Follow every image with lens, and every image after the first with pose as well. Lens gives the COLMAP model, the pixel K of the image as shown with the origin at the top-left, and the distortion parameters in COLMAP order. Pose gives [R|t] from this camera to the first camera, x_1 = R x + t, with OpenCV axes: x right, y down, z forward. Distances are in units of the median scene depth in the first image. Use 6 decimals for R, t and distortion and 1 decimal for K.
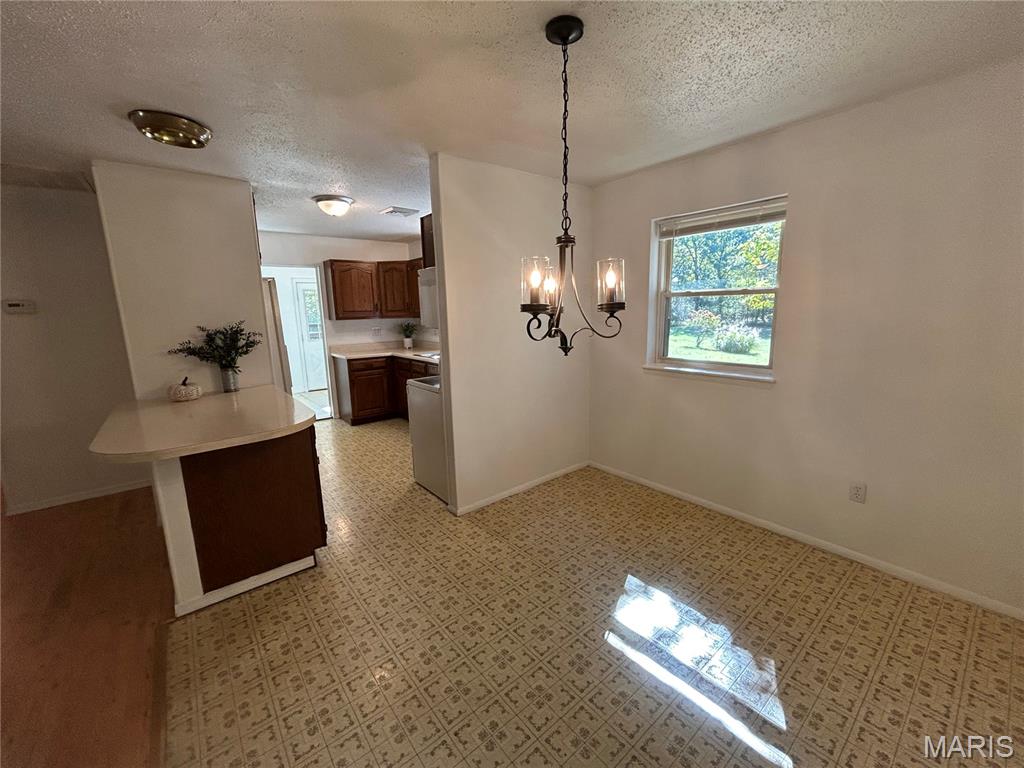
lens RADIAL K [[414.0, 0, 506.5], [0, 414.0, 383.8], [0, 0, 1]] dist [-0.003013, 0.000910]
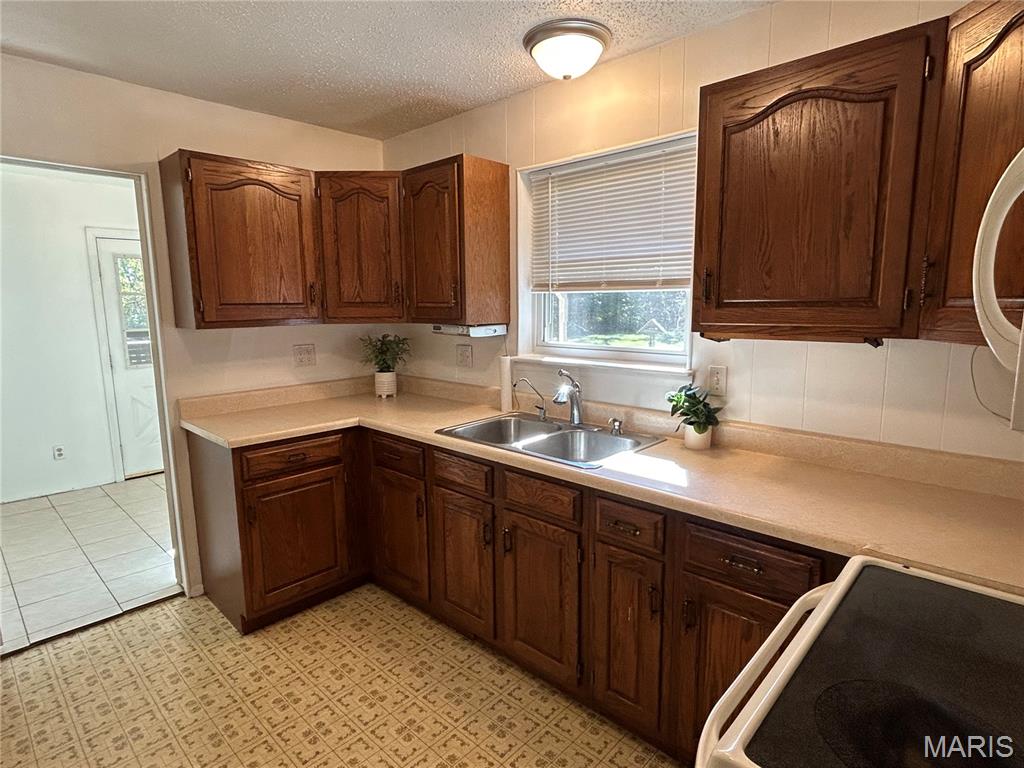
lens RADIAL K [[552.3, 0, 505.9], [0, 552.3, 384.3], [0, 0, 1]] dist [0.000392, 0.003240]
pose [[0.990856, -0.007744, 0.134703, -0.218290], [0.012181, 0.999409, -0.032151, -0.089655], [-0.134375, 0.033497, 0.990364, 0.508803]]
